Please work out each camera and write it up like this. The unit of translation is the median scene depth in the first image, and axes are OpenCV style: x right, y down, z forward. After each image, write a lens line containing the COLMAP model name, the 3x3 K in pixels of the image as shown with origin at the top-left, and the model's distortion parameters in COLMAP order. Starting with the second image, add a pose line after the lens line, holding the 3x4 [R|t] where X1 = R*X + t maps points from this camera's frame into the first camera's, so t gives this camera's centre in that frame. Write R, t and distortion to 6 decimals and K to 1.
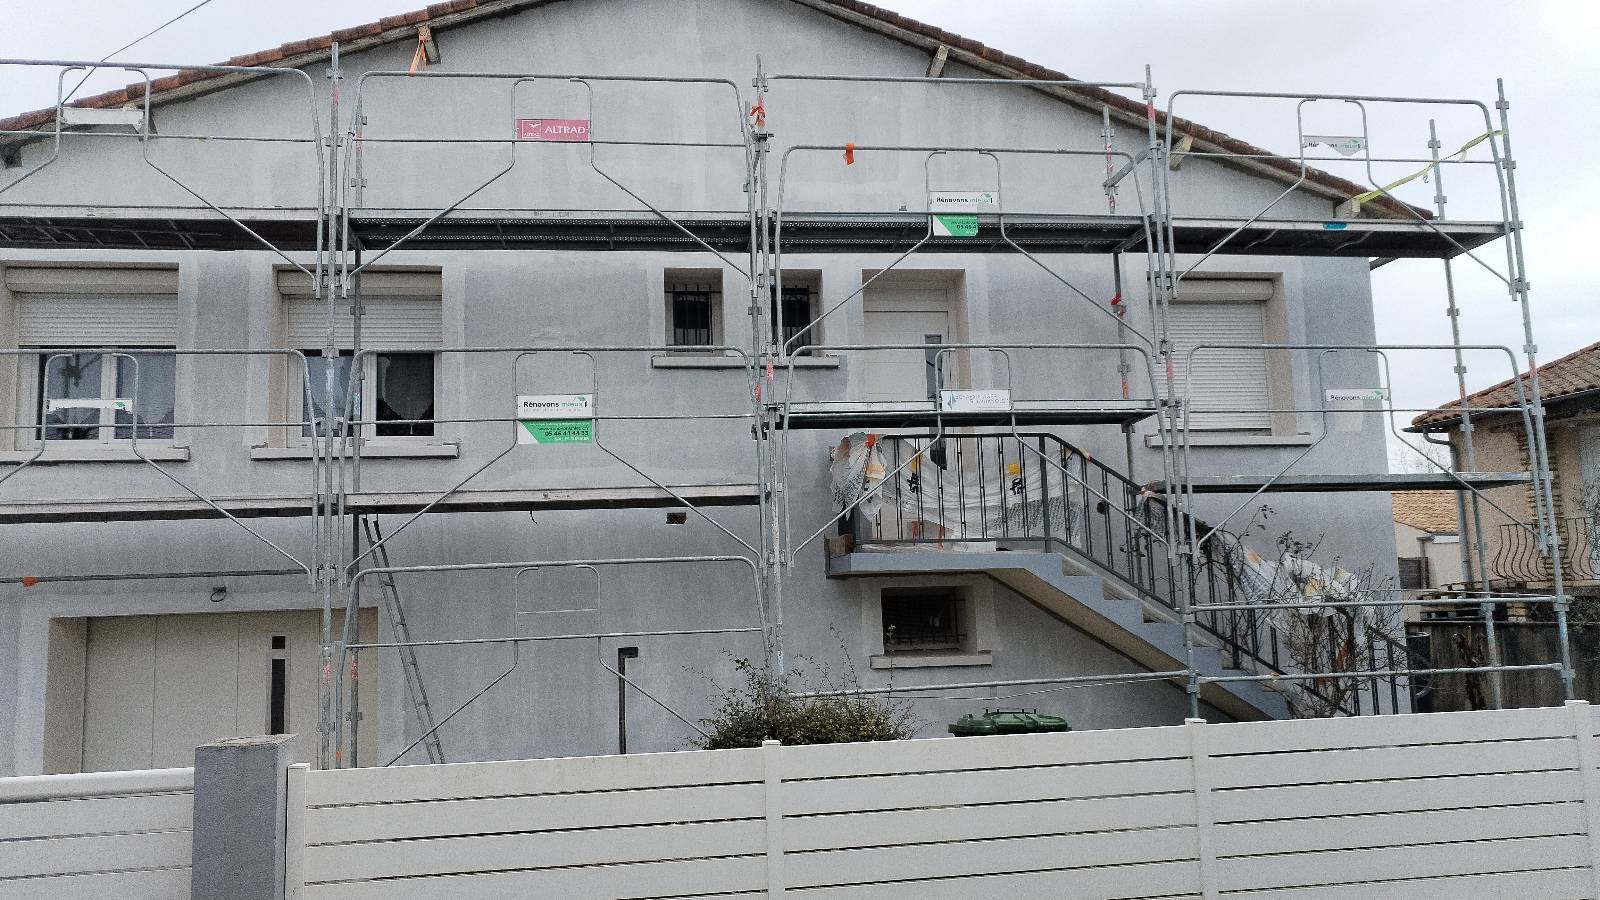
lens RADIAL K [[1150.7, 0, 787.8], [0, 1150.7, 458.2], [0, 0, 1]] dist [0.020460, -0.021474]
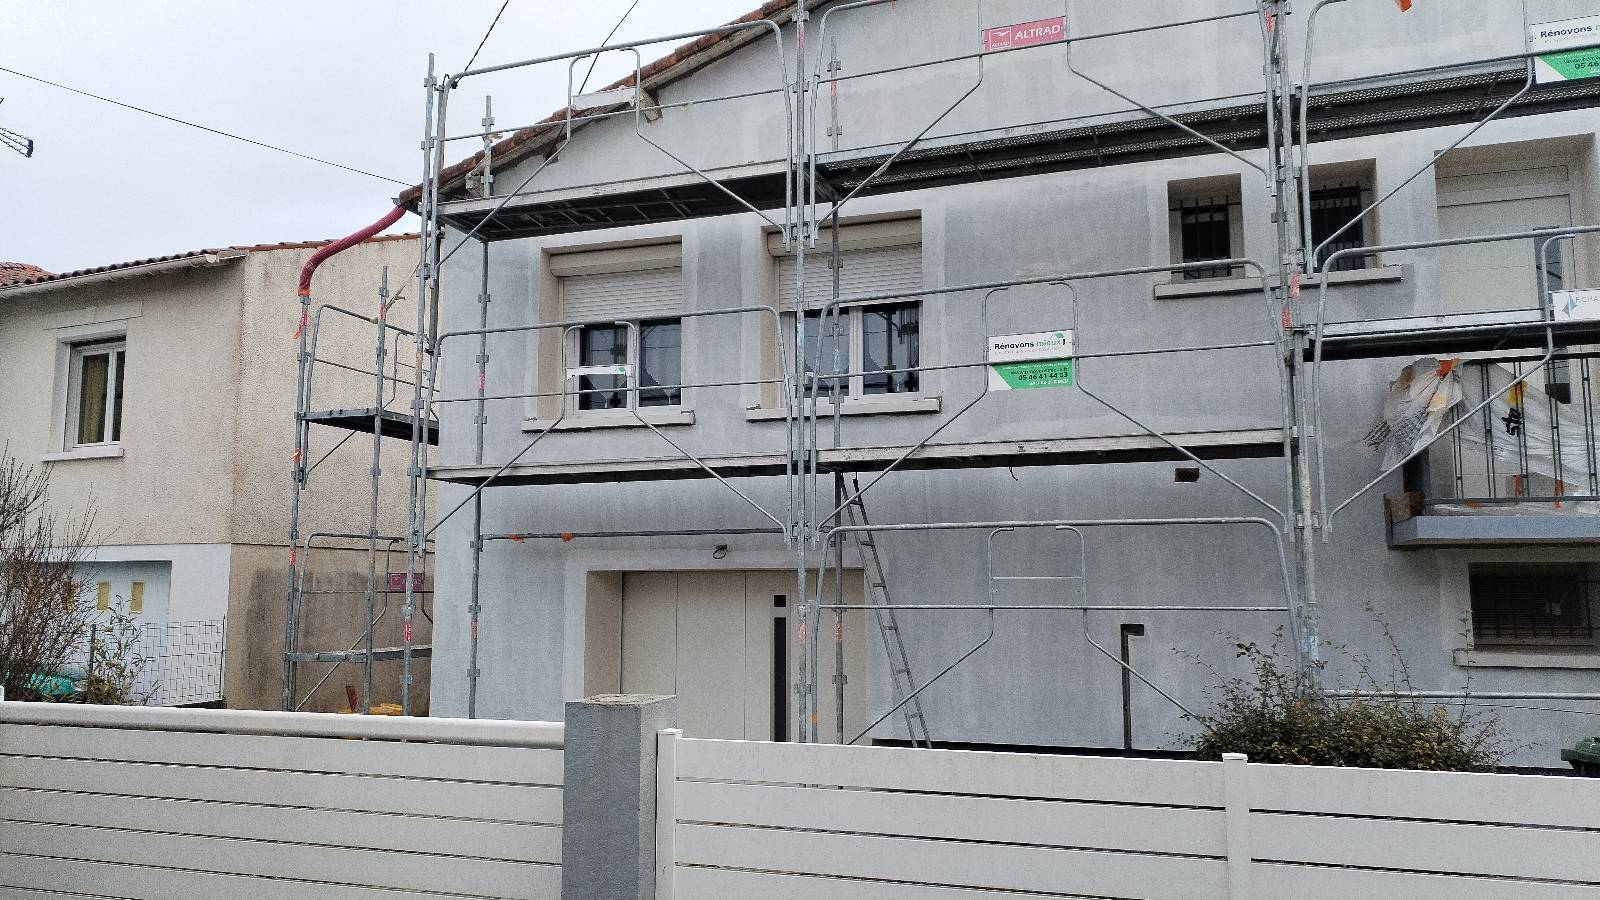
lens RADIAL K [[1150.7, 0, 799.9], [0, 1150.7, 458.3], [0, 0, 1]] dist [0.020460, -0.021474]
pose [[0.891101, -0.017810, -0.453455, 0.037679], [0.027833, 0.999493, 0.015438, 0.020736], [0.452950, -0.026378, 0.891145, 0.122082]]
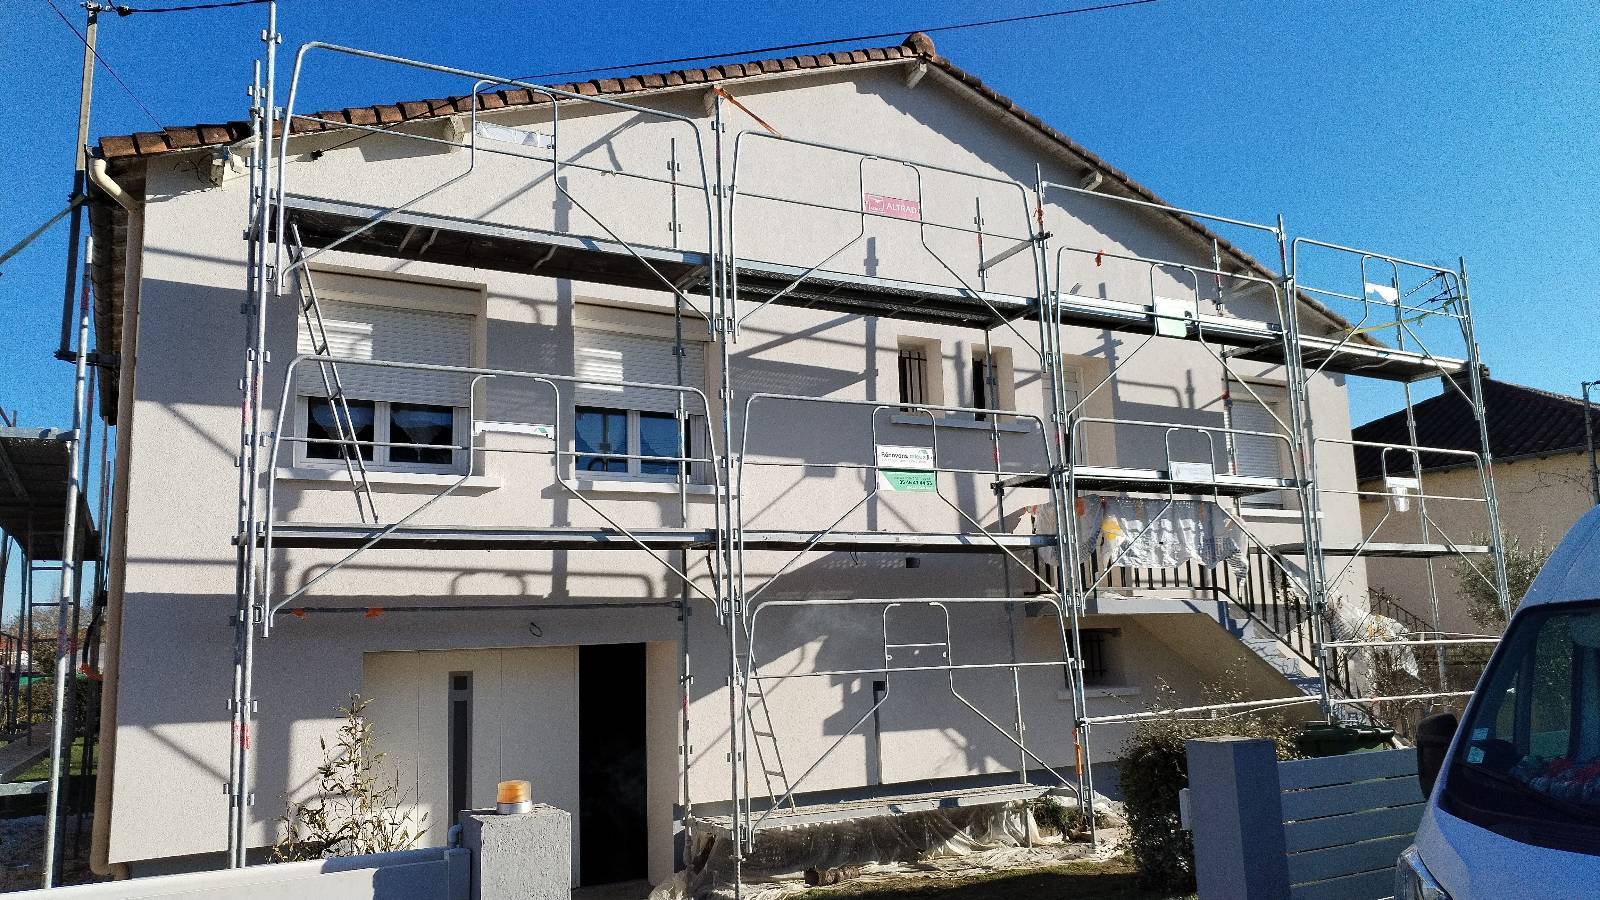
lens RADIAL K [[1270.3, 0, 805.0], [0, 1270.3, 439.7], [0, 0, 1]] dist [0.005367, -0.009428]
pose [[0.919137, 0.065860, 0.388393, -0.719447], [-0.046617, 0.997182, -0.058773, 0.012578], [-0.391169, 0.035915, 0.919618, -0.076844]]
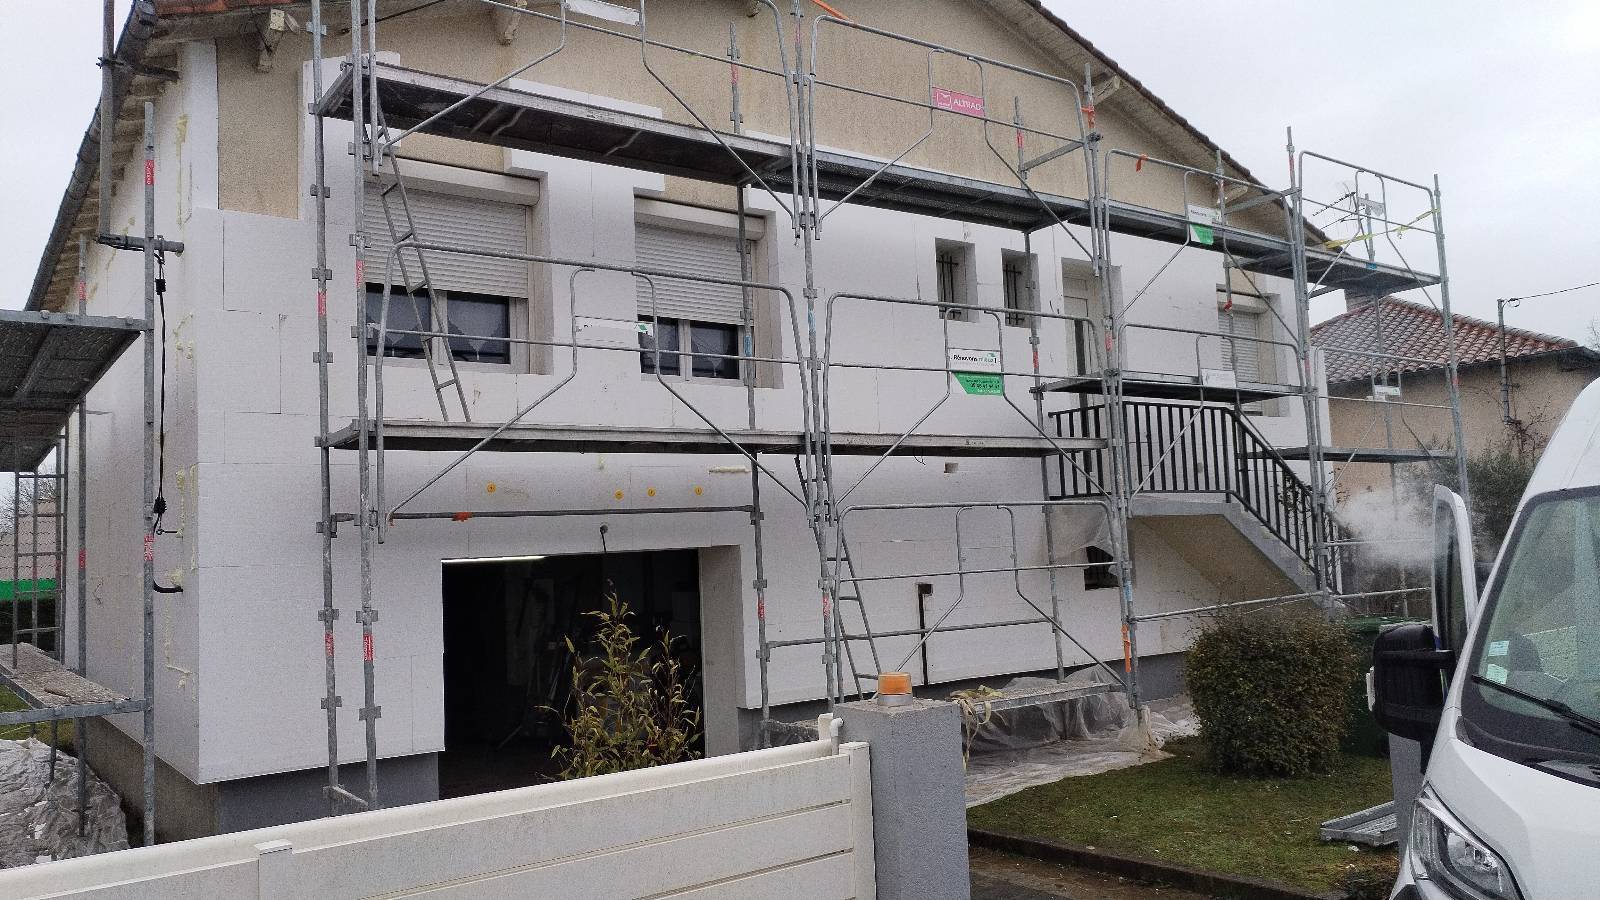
lens RADIAL K [[1270.3, 0, 802.4], [0, 1270.3, 458.0], [0, 0, 1]] dist [0.005367, -0.009428]
pose [[0.865290, 0.032064, 0.500245, -0.888407], [-0.046167, 0.998808, 0.015835, 0.033403], [-0.499141, -0.036796, 0.865739, 0.030378]]
